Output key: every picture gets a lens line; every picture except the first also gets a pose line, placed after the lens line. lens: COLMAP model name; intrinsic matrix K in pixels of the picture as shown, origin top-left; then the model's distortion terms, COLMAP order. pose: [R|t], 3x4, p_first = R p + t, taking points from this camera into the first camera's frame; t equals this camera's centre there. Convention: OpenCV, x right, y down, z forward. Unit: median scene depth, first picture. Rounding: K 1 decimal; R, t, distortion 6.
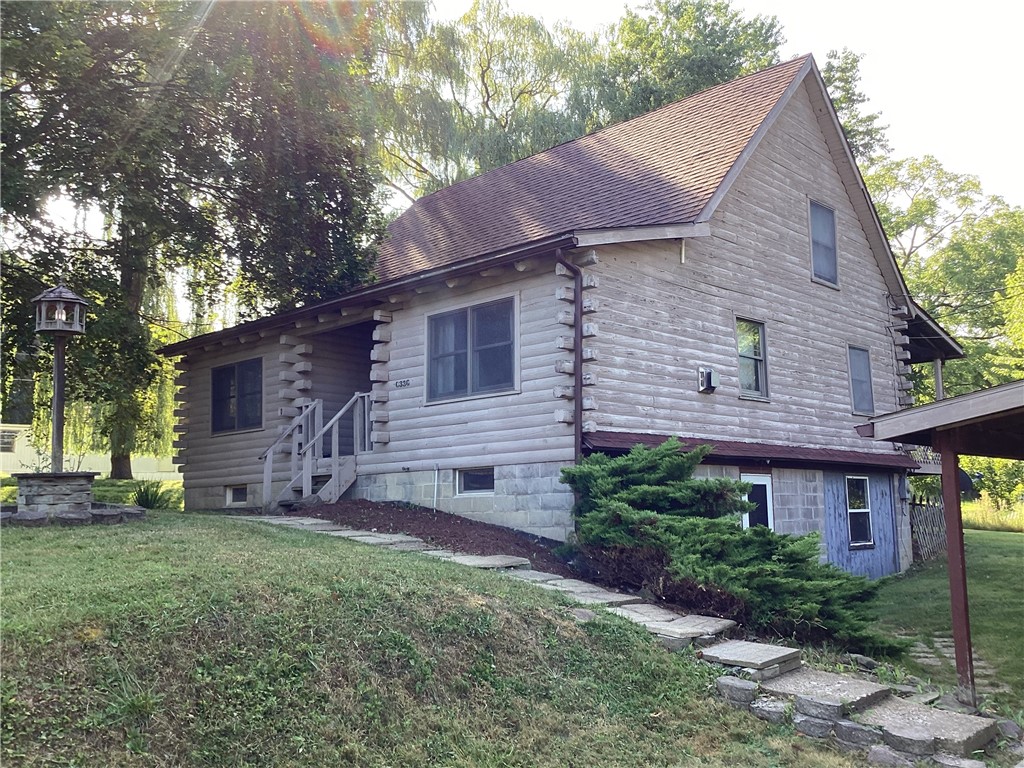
lens RADIAL K [[941.3, 0, 515.9], [0, 941.3, 389.2], [0, 0, 1]] dist [0.084523, -0.157200]
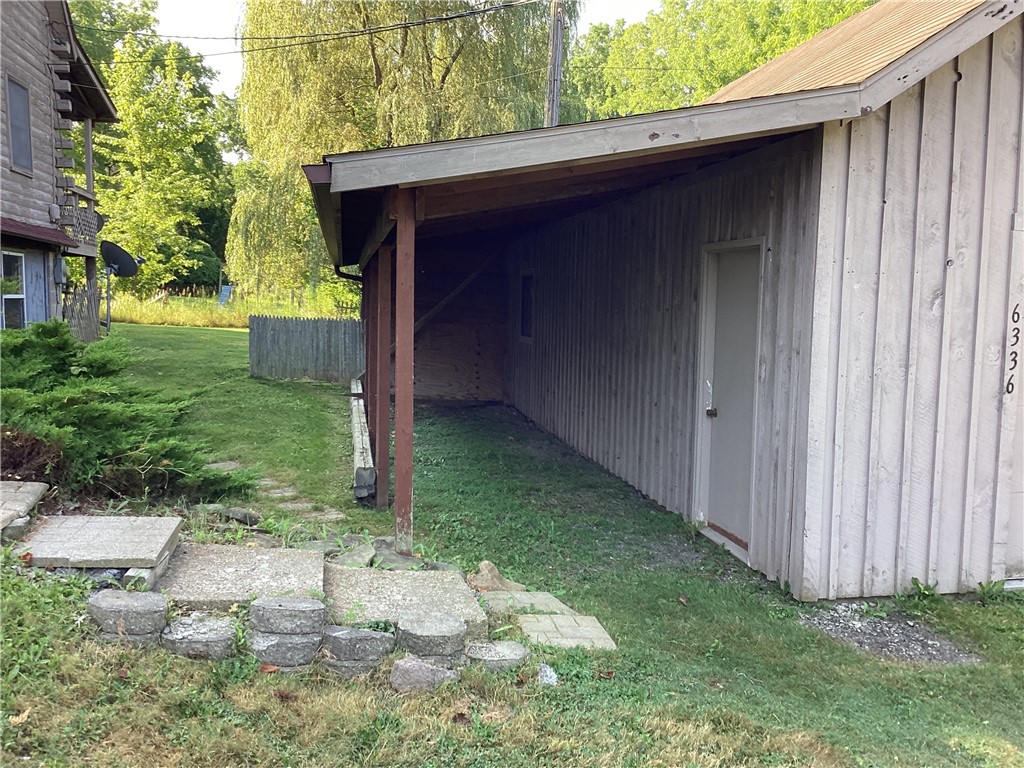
lens RADIAL K [[941.3, 0, 515.9], [0, 941.3, 389.2], [0, 0, 1]] dist [0.084523, -0.157200]
pose [[0.587945, -0.052231, 0.807213, -0.067007], [-0.126348, 0.979735, 0.155421, 0.062604], [-0.798972, -0.193369, 0.569431, 0.456870]]
